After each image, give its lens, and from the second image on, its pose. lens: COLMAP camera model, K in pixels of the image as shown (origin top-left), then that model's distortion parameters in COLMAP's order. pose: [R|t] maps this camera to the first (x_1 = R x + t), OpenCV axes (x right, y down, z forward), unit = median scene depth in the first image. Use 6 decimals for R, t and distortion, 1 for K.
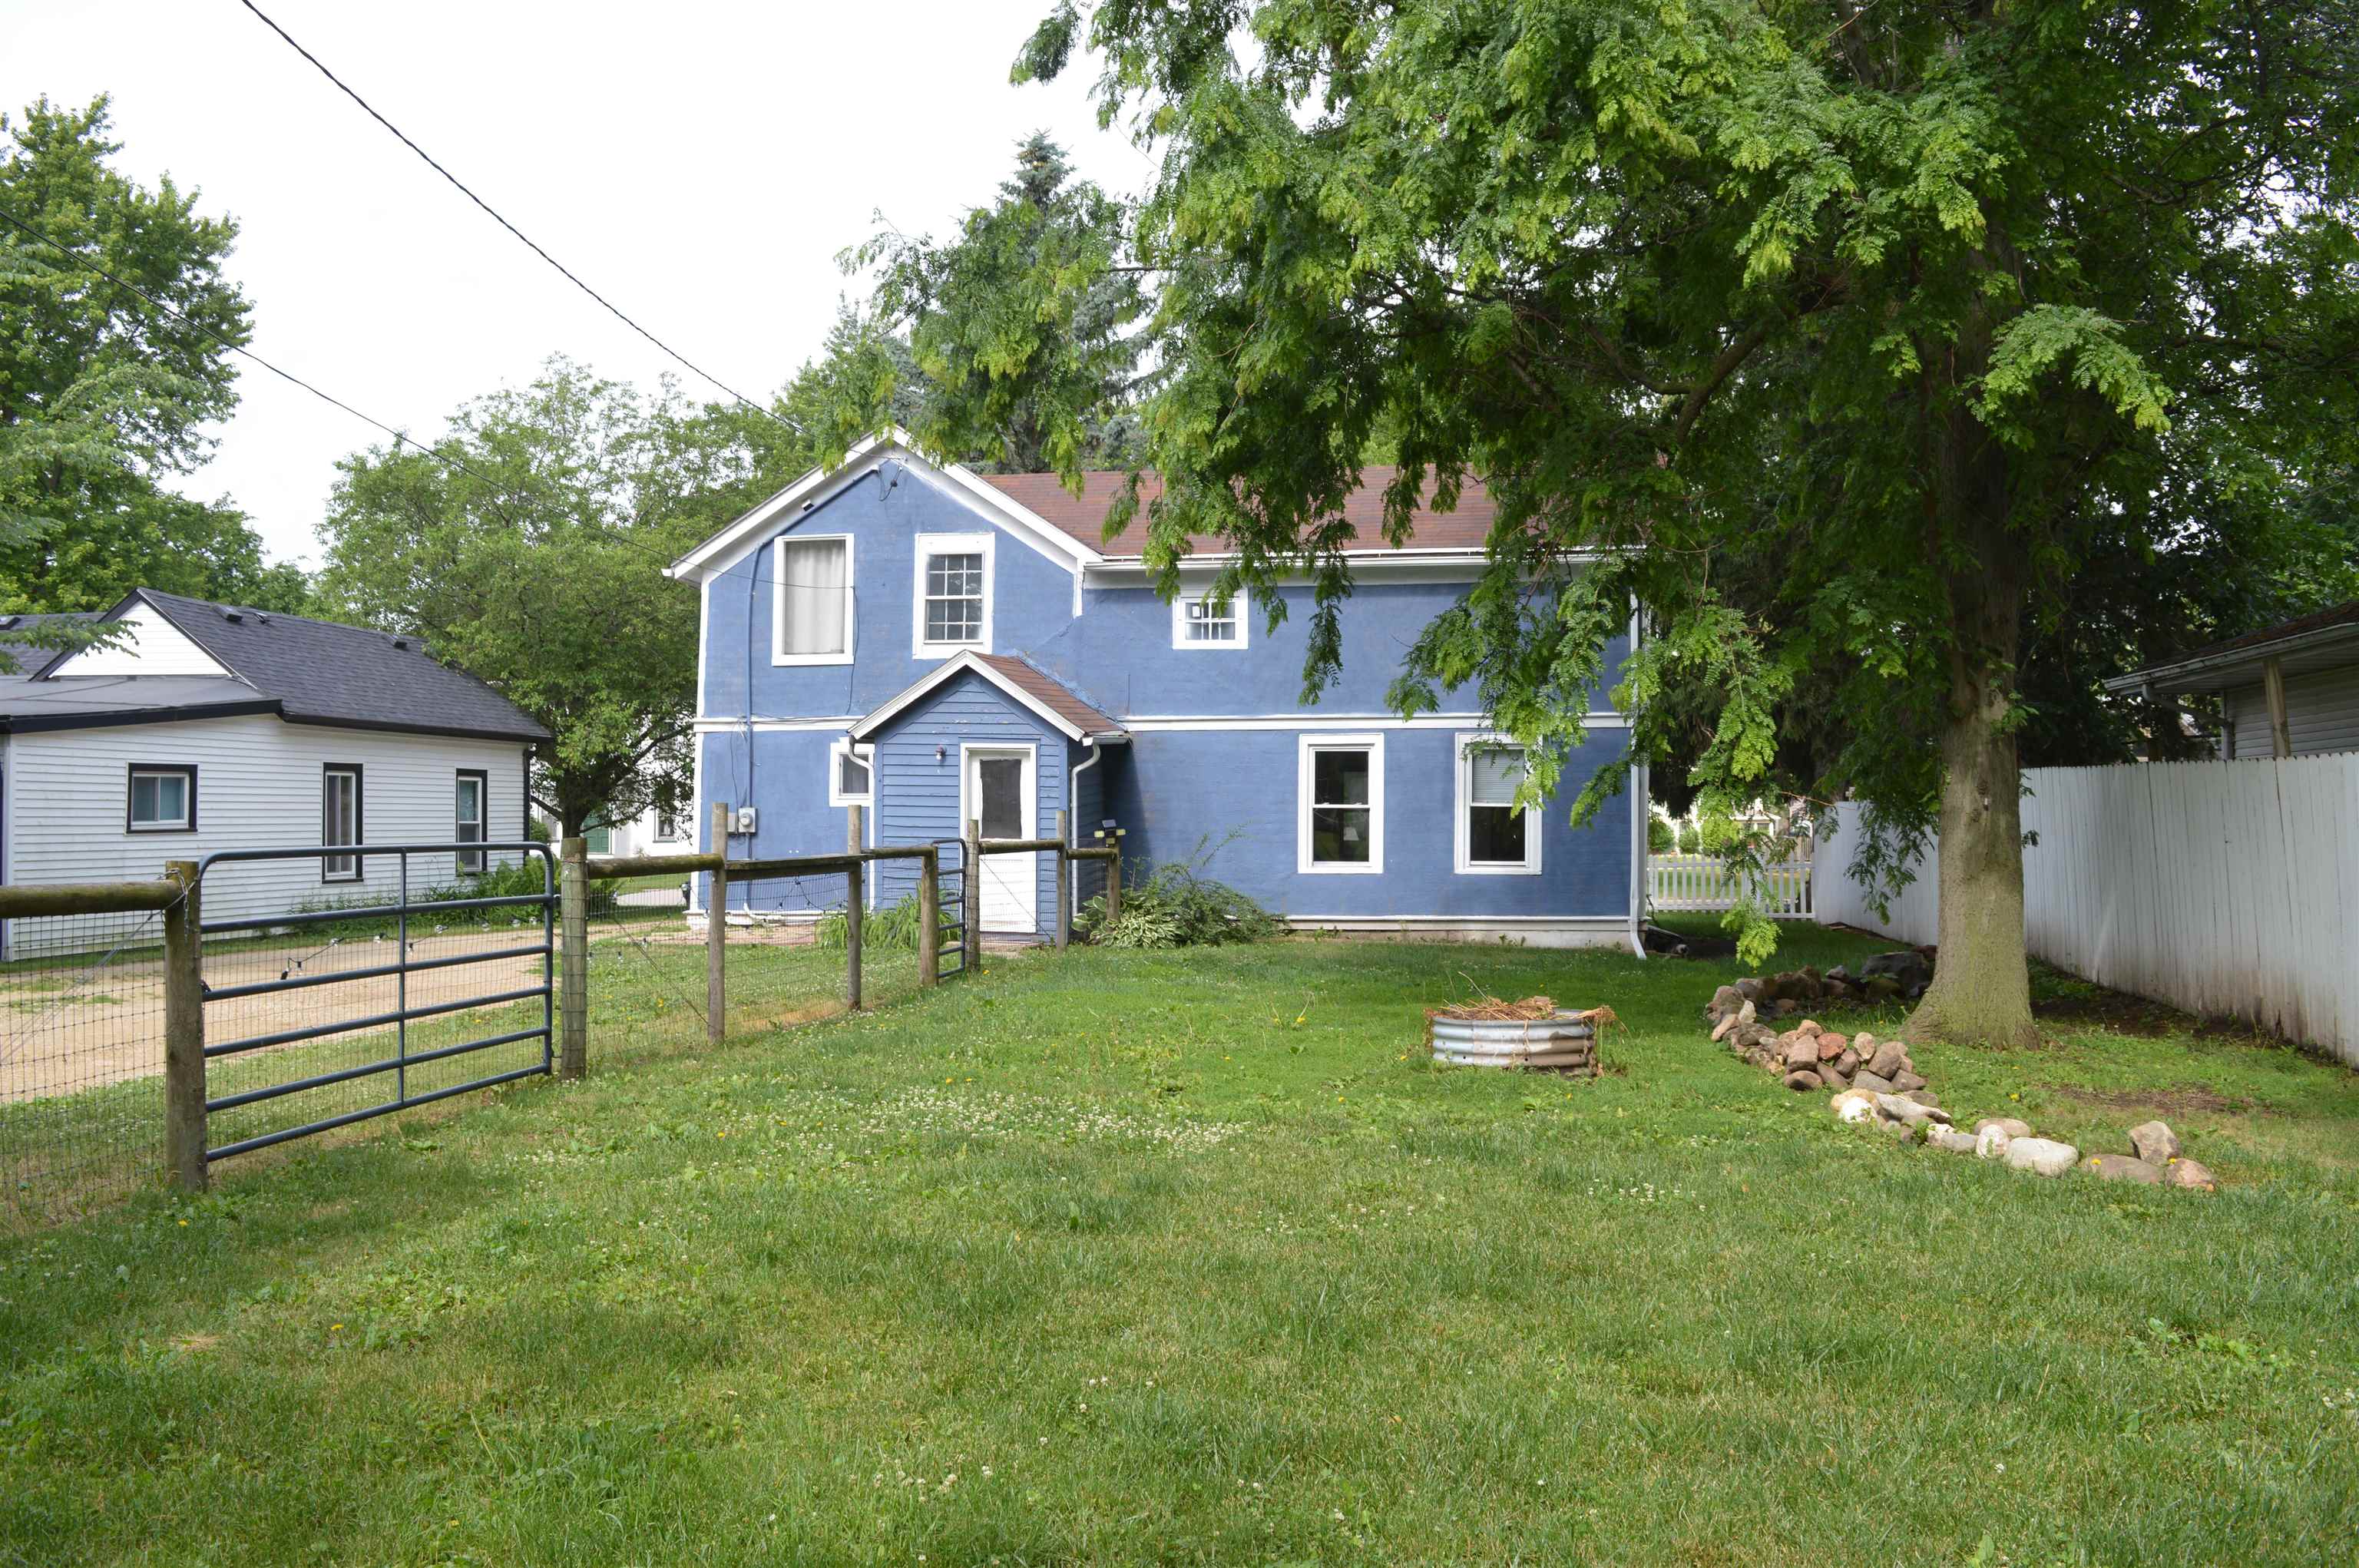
lens RADIAL K [[1873.3, 0, 1177.3], [0, 1873.3, 787.5], [0, 0, 1]] dist [-0.090309, 0.008042]
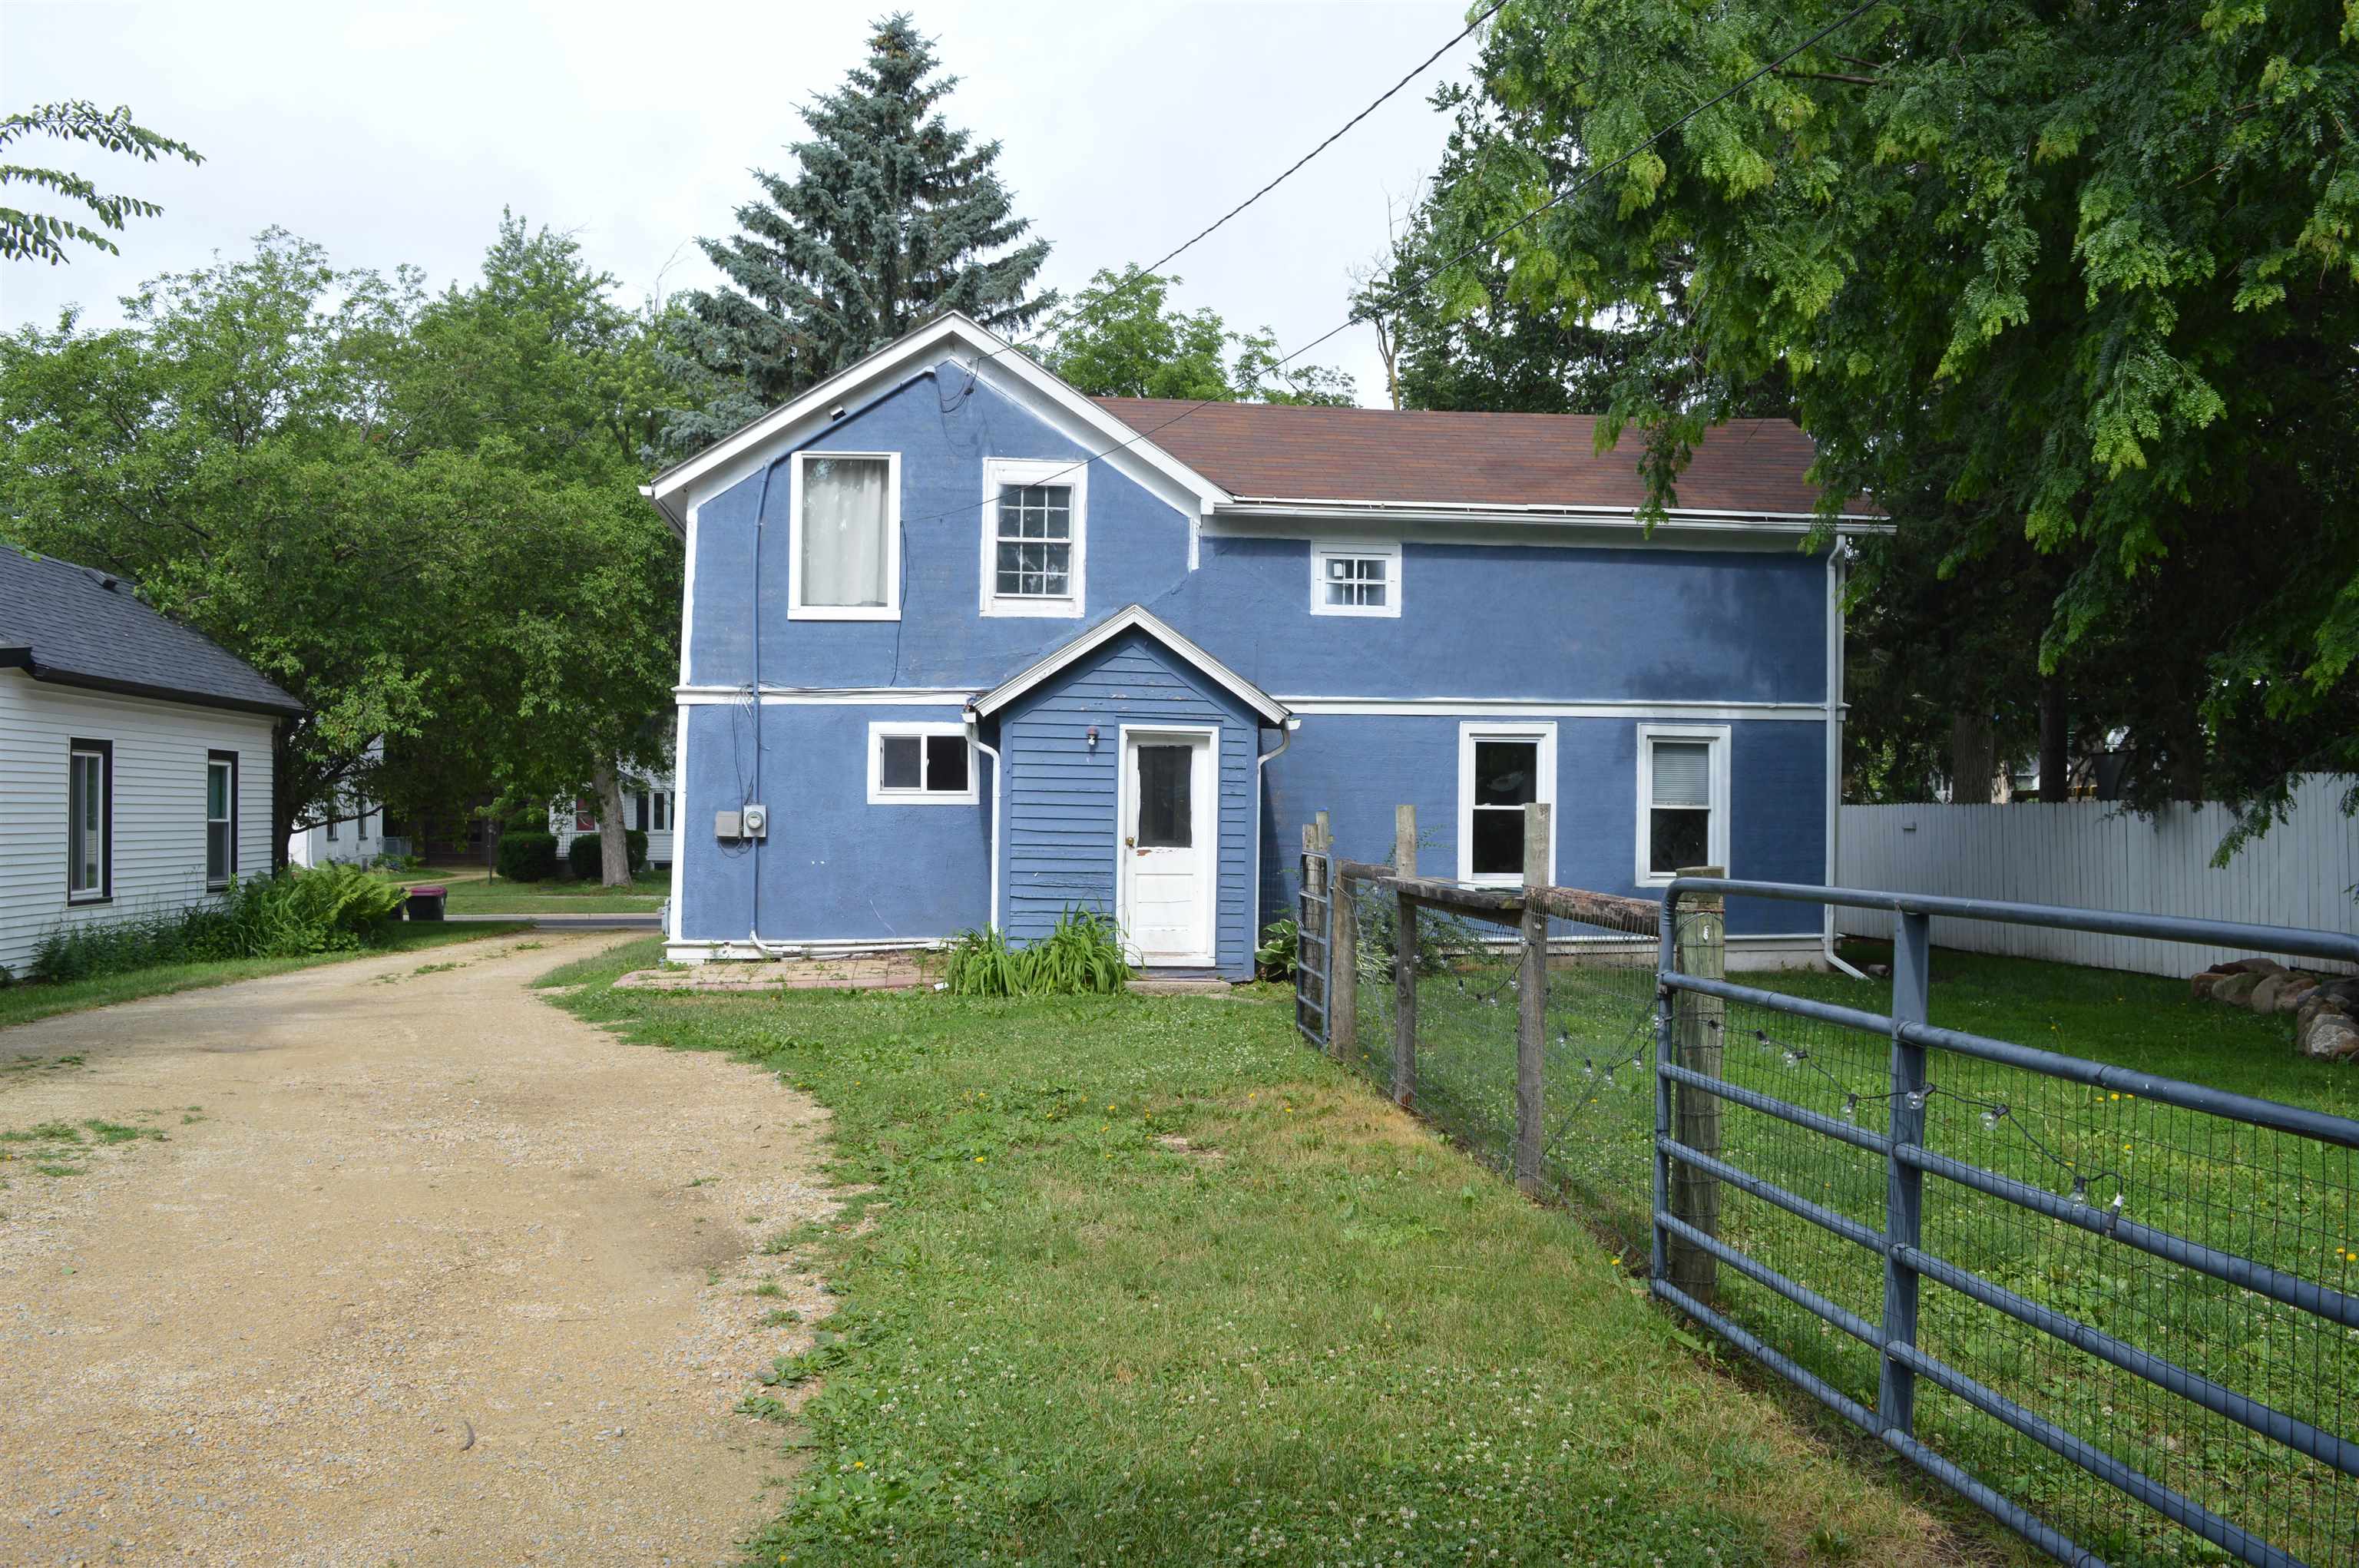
lens RADIAL K [[1873.3, 0, 1180.8], [0, 1873.3, 784.4], [0, 0, 1]] dist [-0.090309, 0.008042]
pose [[0.960648, 0.009045, 0.277622, -0.277551], [-0.008886, 0.999959, -0.001831, 0.002346], [-0.277627, -0.000708, 0.960689, 0.223319]]
